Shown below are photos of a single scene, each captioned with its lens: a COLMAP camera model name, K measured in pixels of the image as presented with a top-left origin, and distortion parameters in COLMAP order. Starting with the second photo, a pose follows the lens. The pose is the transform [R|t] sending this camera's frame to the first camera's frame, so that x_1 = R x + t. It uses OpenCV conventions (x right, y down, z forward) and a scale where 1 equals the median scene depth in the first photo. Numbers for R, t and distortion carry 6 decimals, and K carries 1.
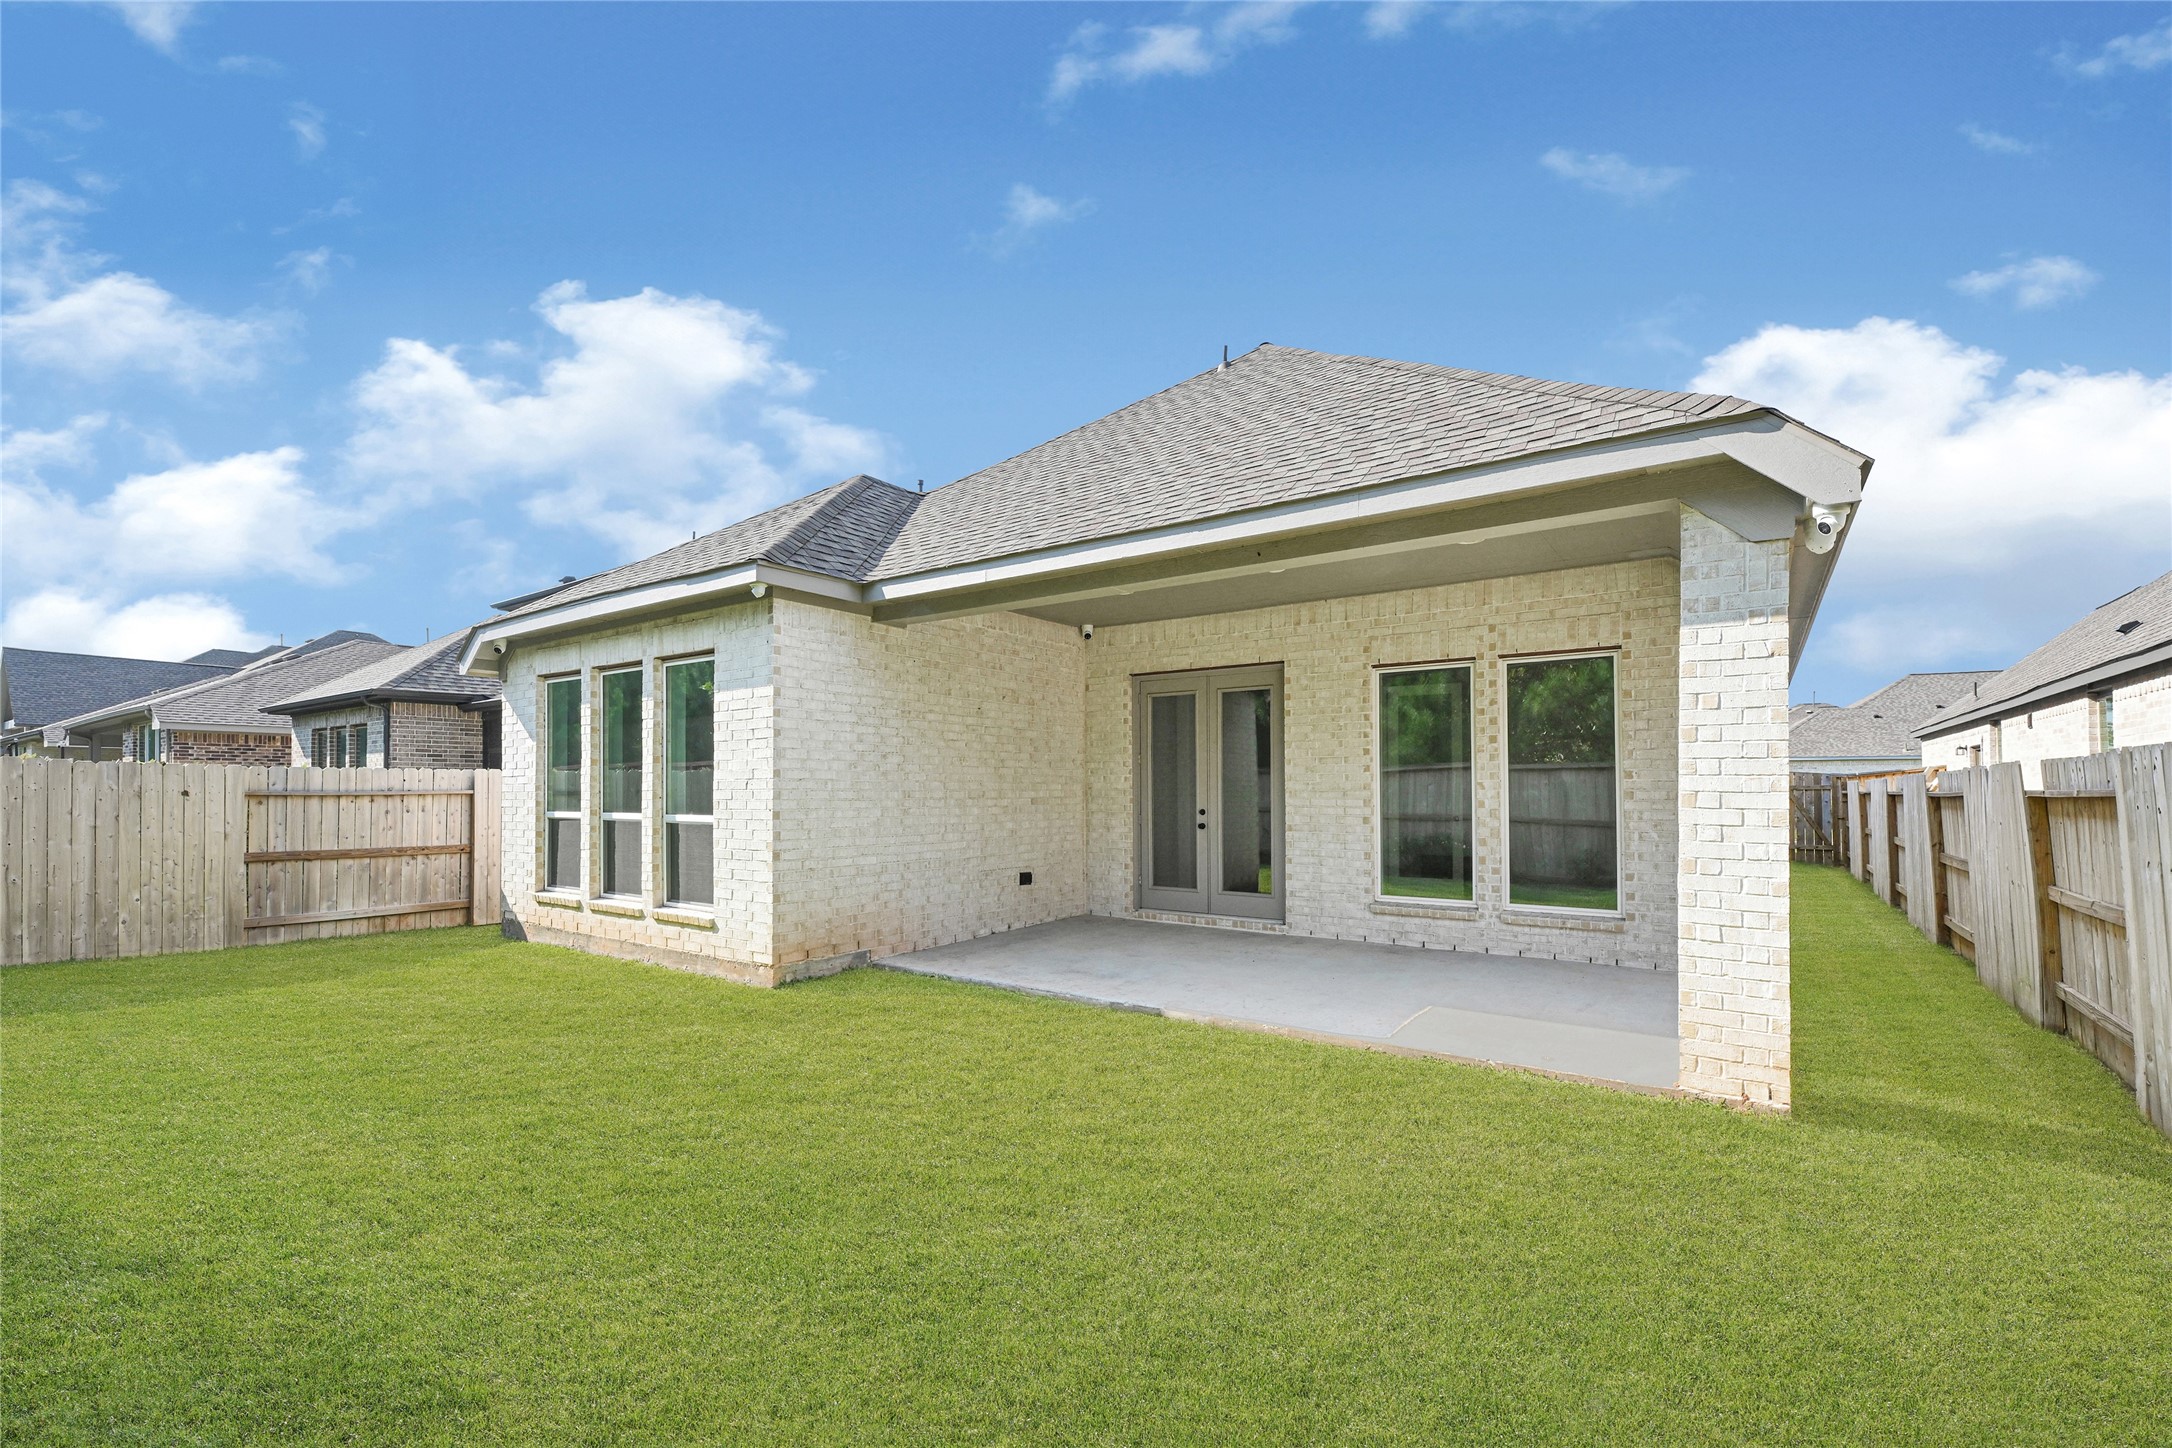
lens RADIAL K [[911.4, 0, 1123.8], [0, 911.4, 771.9], [0, 0, 1]] dist [-0.000542, 0.000754]
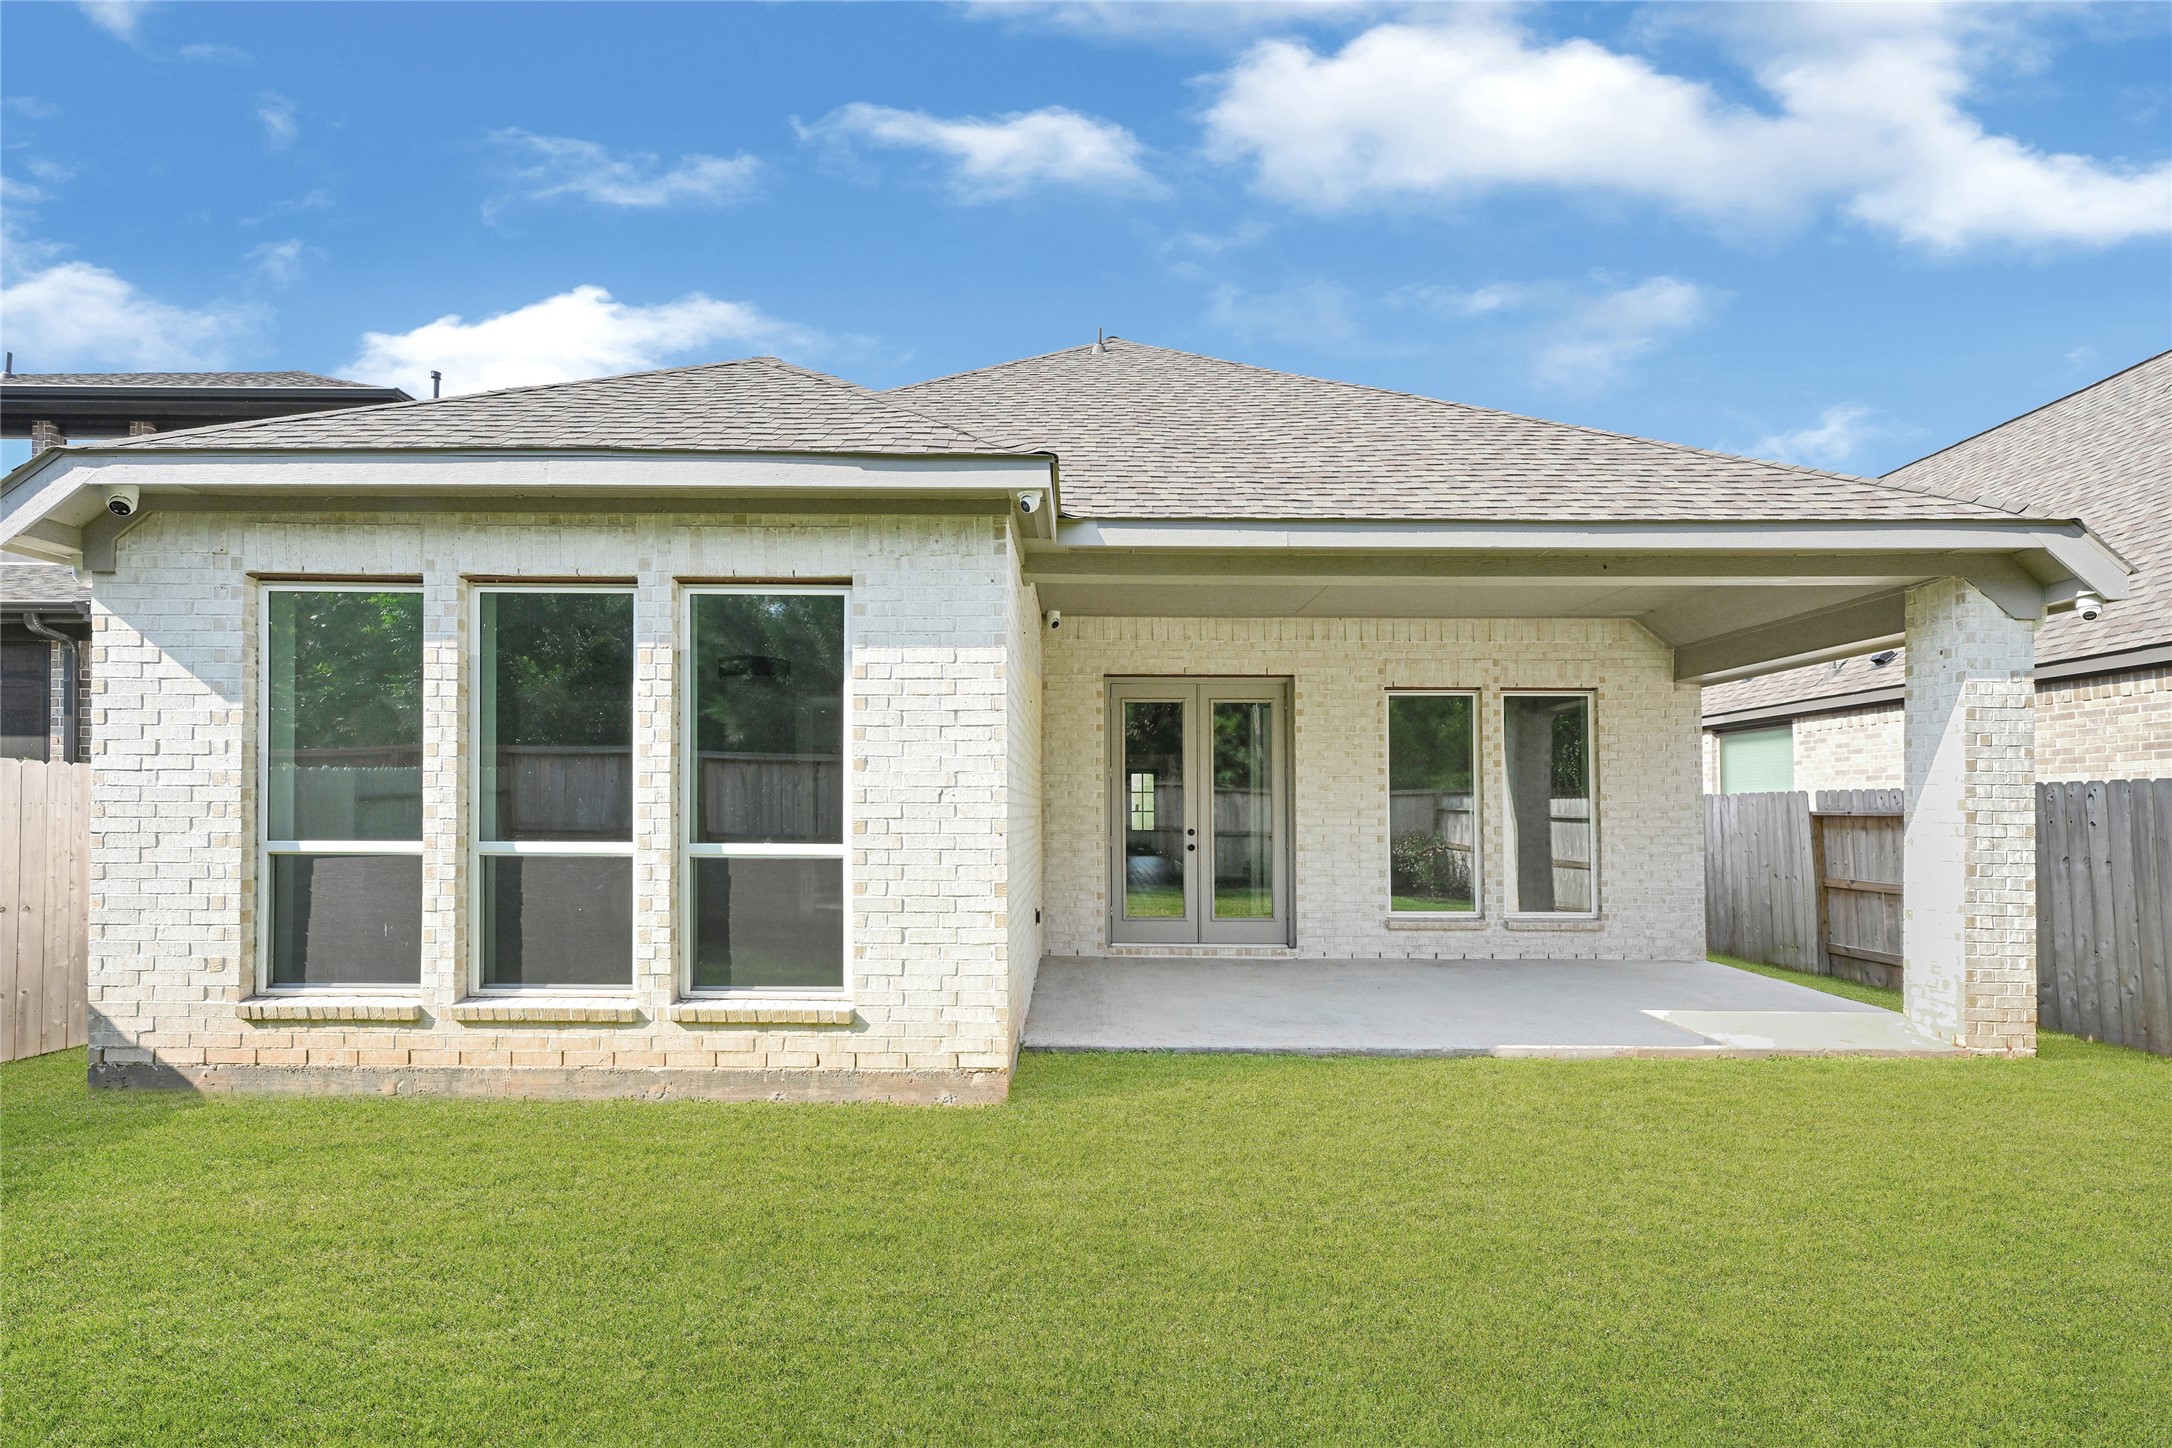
lens RADIAL K [[911.4, 0, 1076.8], [0, 911.4, 792.4], [0, 0, 1]] dist [-0.000542, 0.000754]
pose [[0.828488, 0.015736, 0.559786, -0.604675], [-0.015844, 0.999864, -0.004658, 0.011796], [-0.559783, -0.005010, 0.828624, 0.356809]]
